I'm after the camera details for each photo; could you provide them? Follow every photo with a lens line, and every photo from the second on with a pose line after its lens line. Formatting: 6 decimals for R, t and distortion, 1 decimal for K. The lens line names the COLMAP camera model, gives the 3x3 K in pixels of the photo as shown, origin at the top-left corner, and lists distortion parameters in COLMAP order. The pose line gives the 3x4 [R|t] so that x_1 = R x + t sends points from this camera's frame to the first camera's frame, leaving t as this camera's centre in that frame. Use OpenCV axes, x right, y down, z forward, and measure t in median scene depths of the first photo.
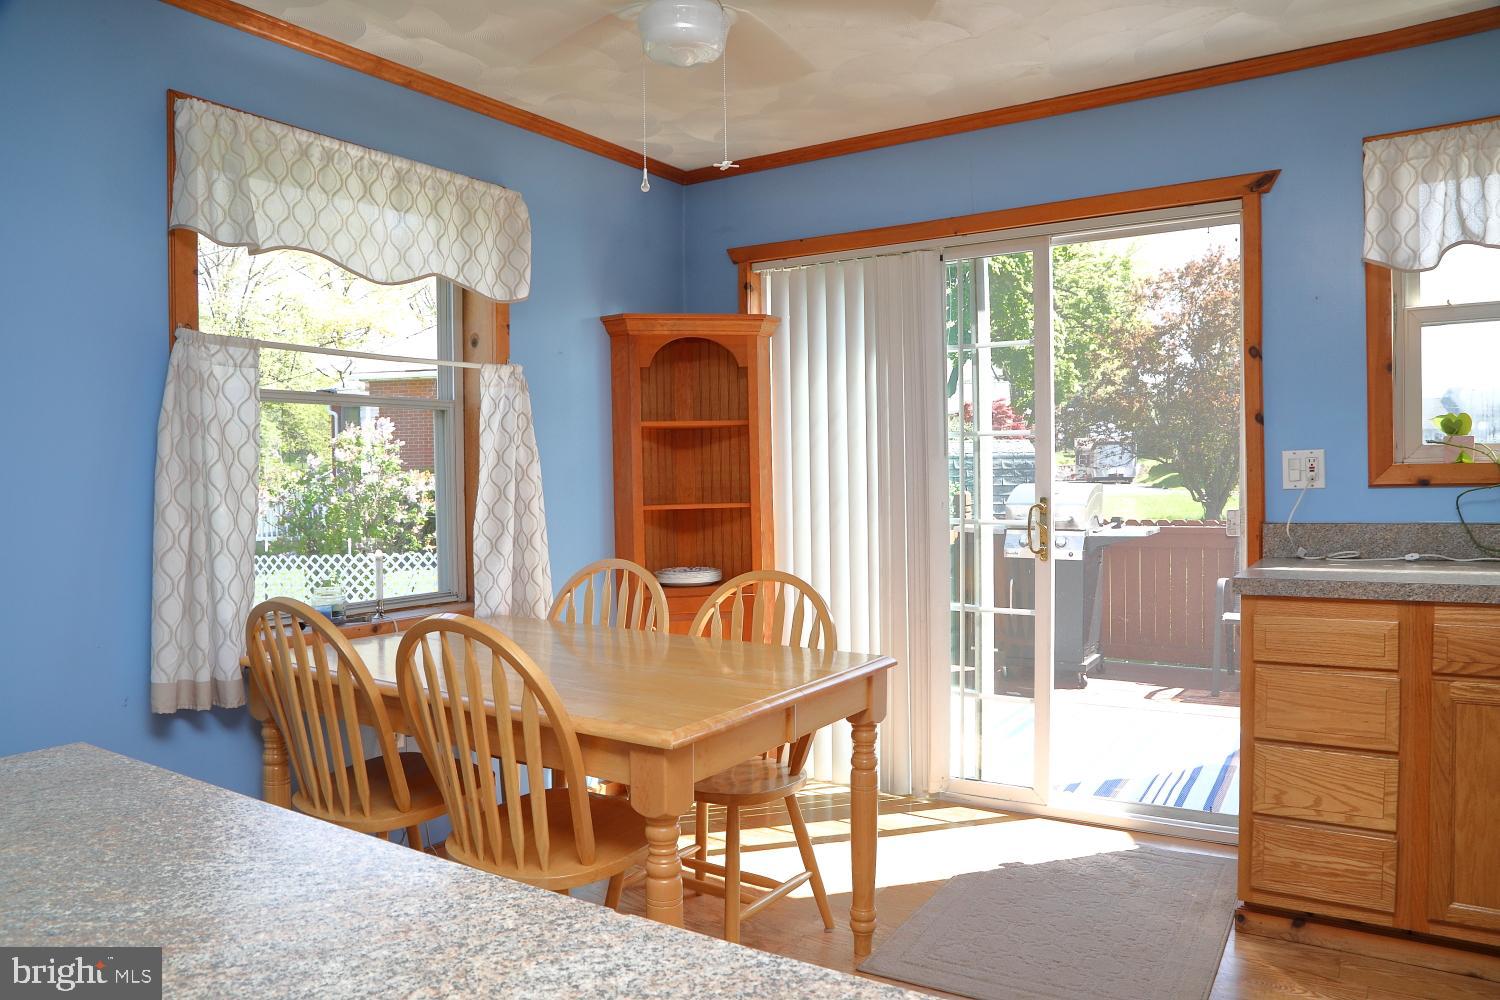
lens RADIAL K [[1053.0, 0, 750.0], [0, 1053.0, 500.0], [0, 0, 1]] dist [-0.118840, 0.070458]
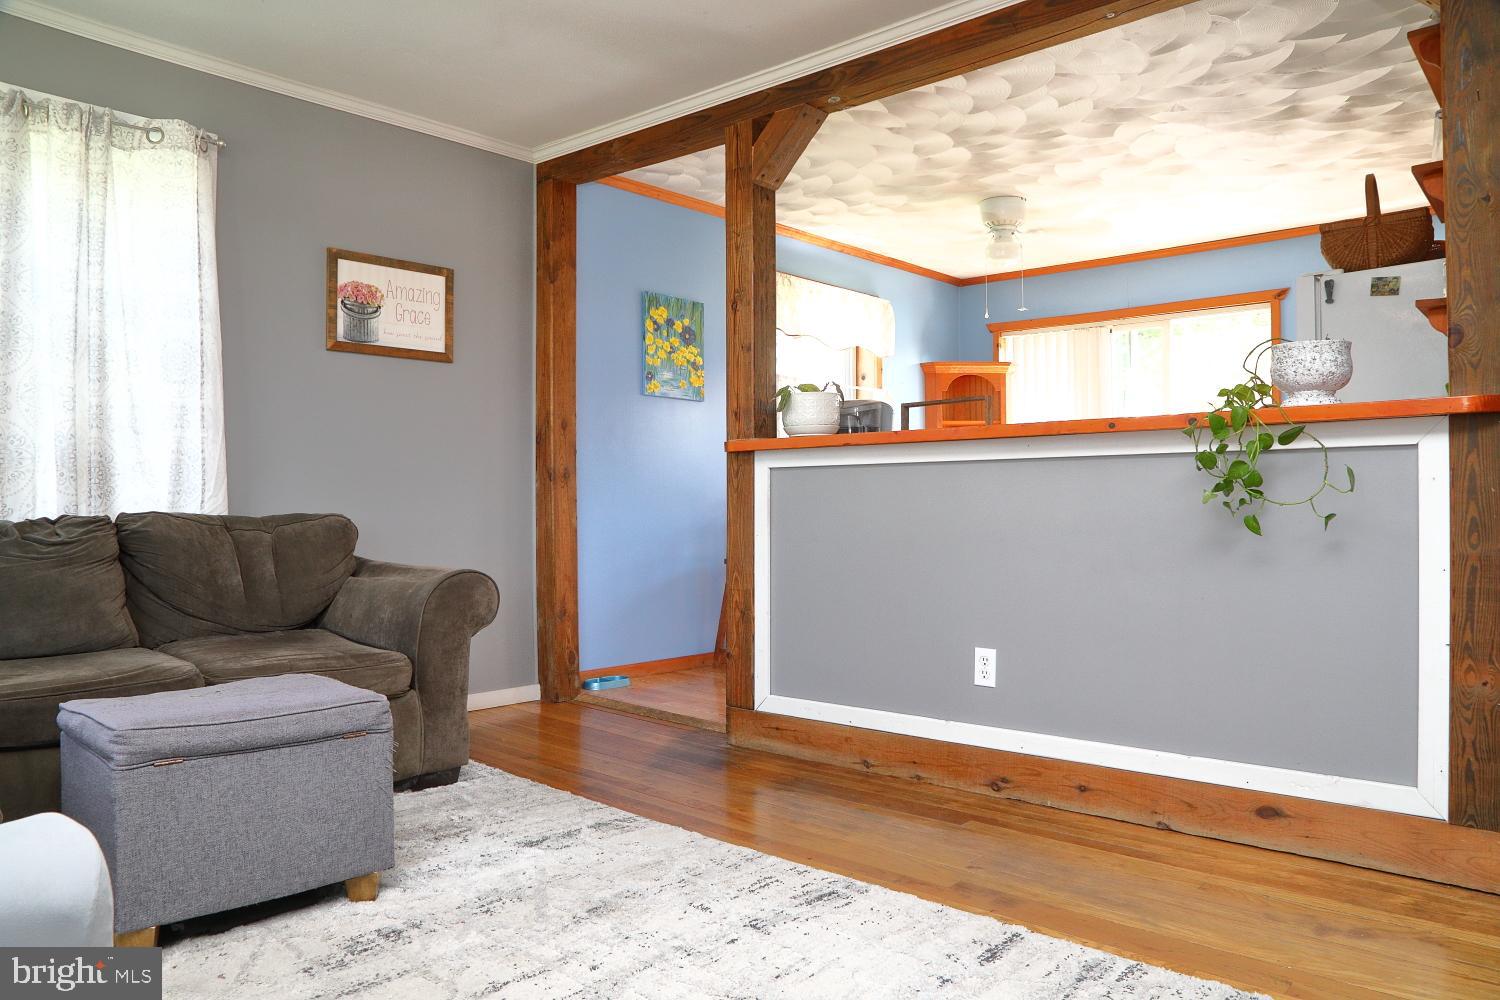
lens RADIAL K [[1030.0, 0, 750.0], [0, 1030.0, 500.0], [0, 0, 1]] dist [-0.110484, 0.057544]
pose [[0.987395, 0.009639, -0.157981, -0.195678], [-0.013983, 0.999553, -0.026409, 0.148293], [0.157656, 0.028285, 0.987089, -1.047064]]
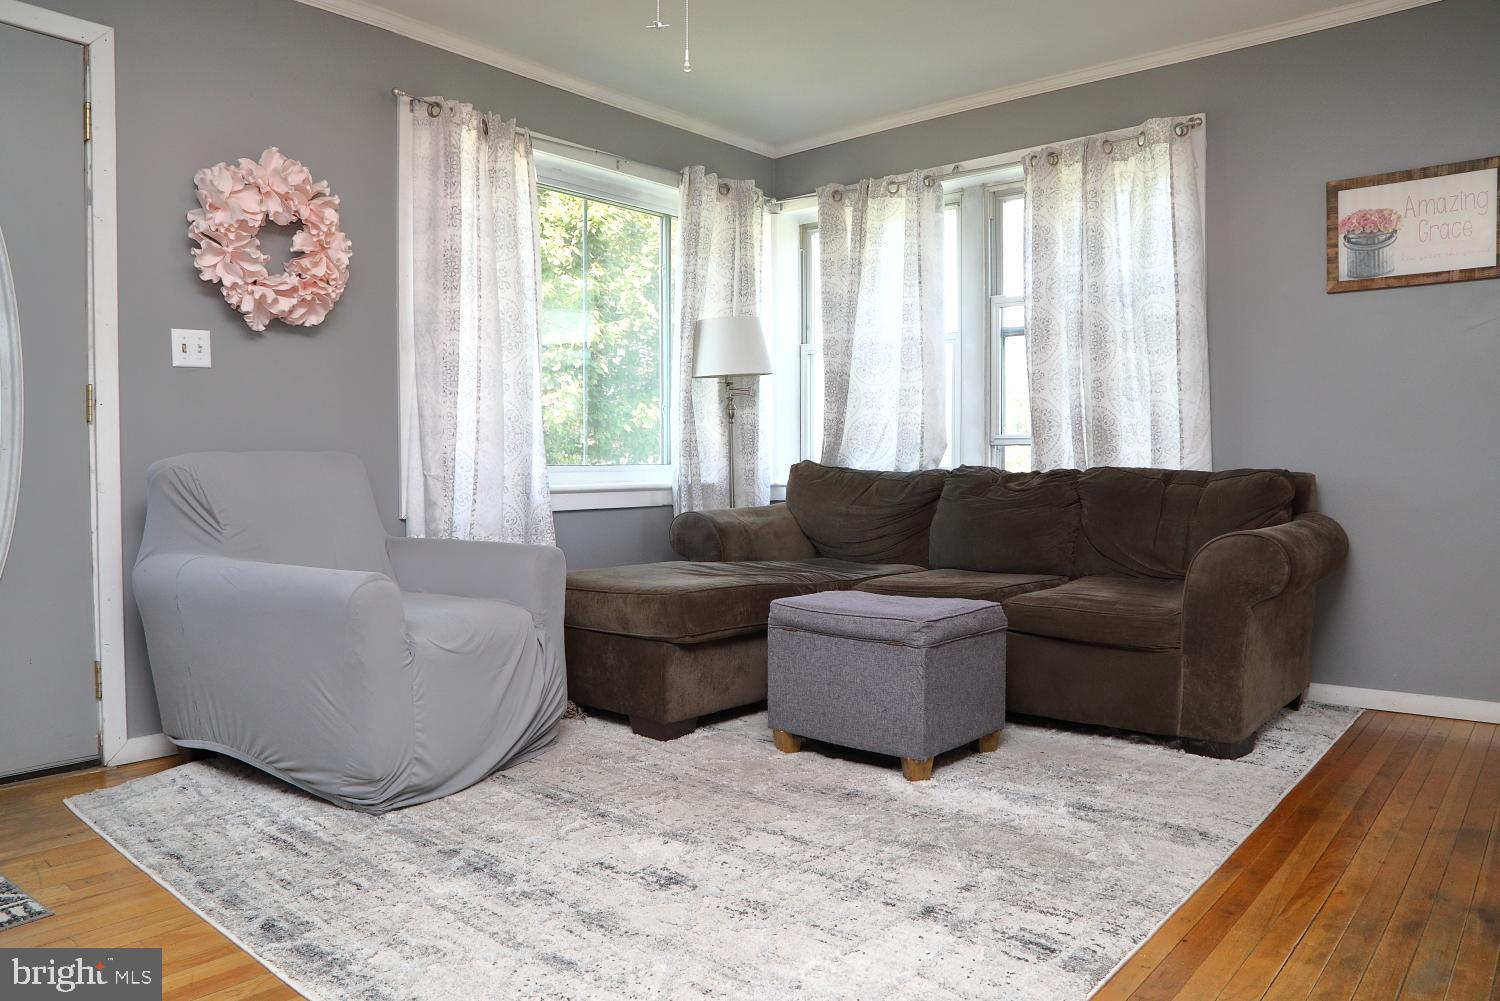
lens RADIAL K [[1053.0, 0, 750.0], [0, 1053.0, 500.5], [0, 0, 1]] dist [-0.118840, 0.070458]
pose [[-0.129524, 0.045915, -0.990513, 0.352733], [-0.017272, 0.998671, 0.048552, 0.129006], [0.991426, 0.023397, -0.128559, -0.395437]]
